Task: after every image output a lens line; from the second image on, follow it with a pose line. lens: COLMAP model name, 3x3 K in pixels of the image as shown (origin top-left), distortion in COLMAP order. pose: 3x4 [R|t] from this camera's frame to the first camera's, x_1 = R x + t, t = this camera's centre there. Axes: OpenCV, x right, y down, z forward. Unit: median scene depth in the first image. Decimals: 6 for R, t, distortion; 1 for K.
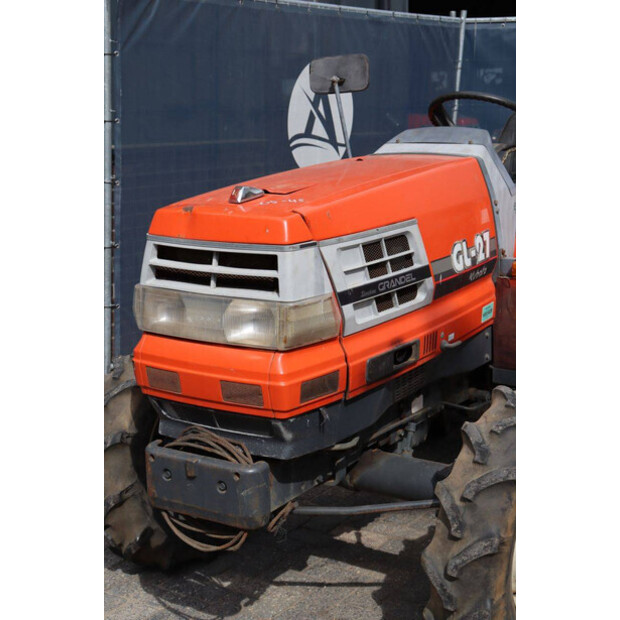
lens RADIAL K [[1082.5, 0, 319.1], [0, 1082.5, 317.3], [0, 0, 1]] dist [0.202442, 0.226001]
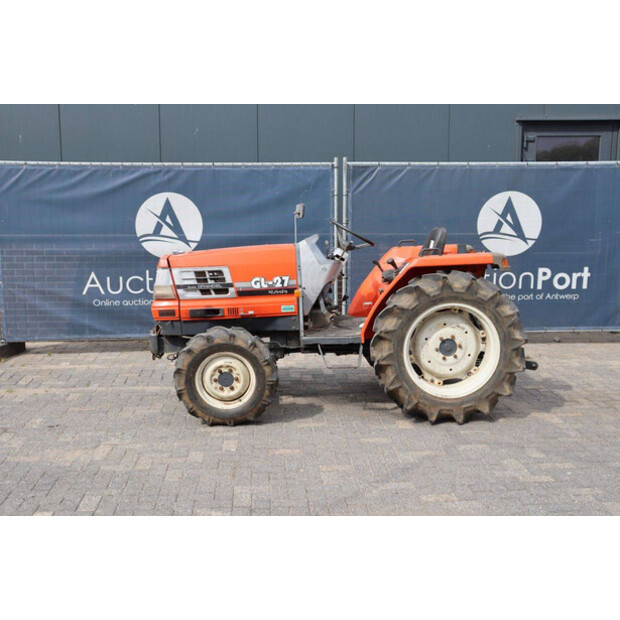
lens RADIAL K [[811.8, 0, 310.0], [0, 811.8, 310.0], [0, 0, 1]] dist [0.041323, 0.043889]
pose [[0.593083, 0.129602, -0.794642, 1.915003], [-0.161589, 0.986038, 0.040216, -0.097340], [0.788760, 0.104554, 0.605745, -0.100752]]
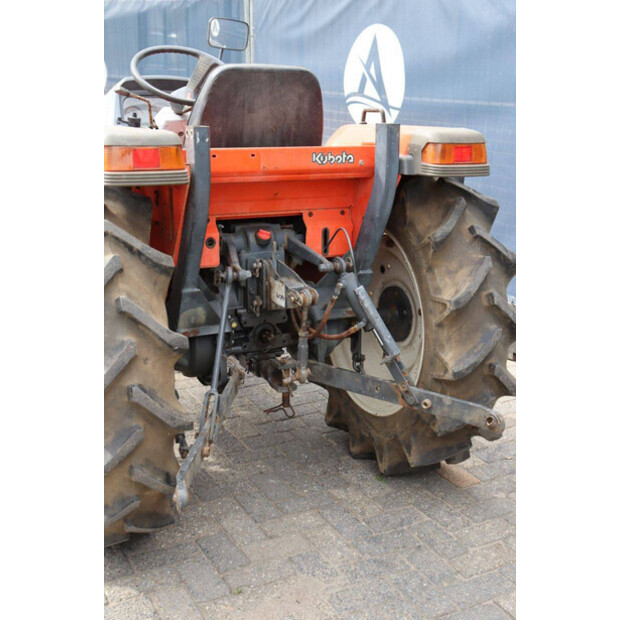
lens RADIAL K [[837.4, 0, 310.0], [0, 837.4, 310.0], [0, 0, 1]] dist [0.034542, 0.102365]
pose [[-0.492974, 0.235294, -0.837623, 1.089110], [-0.192775, 0.909268, 0.368875, -0.387080], [0.848418, 0.343319, -0.402887, 1.985203]]
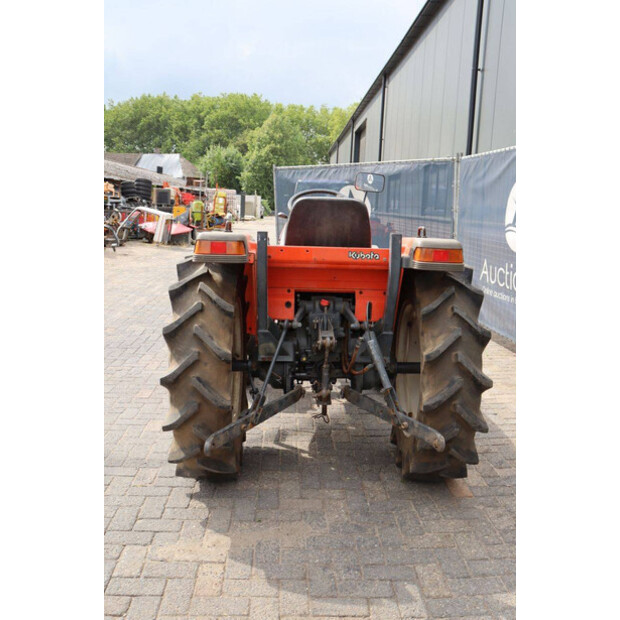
lens RADIAL K [[604.2, 0, 314.6], [0, 604.2, 317.4], [0, 0, 1]] dist [-0.073115, 0.021322]
pose [[-0.817800, 0.090034, -0.568416, 0.930893], [-0.135014, 0.930107, 0.341573, -0.440663], [0.559441, 0.356083, -0.748486, 2.313502]]
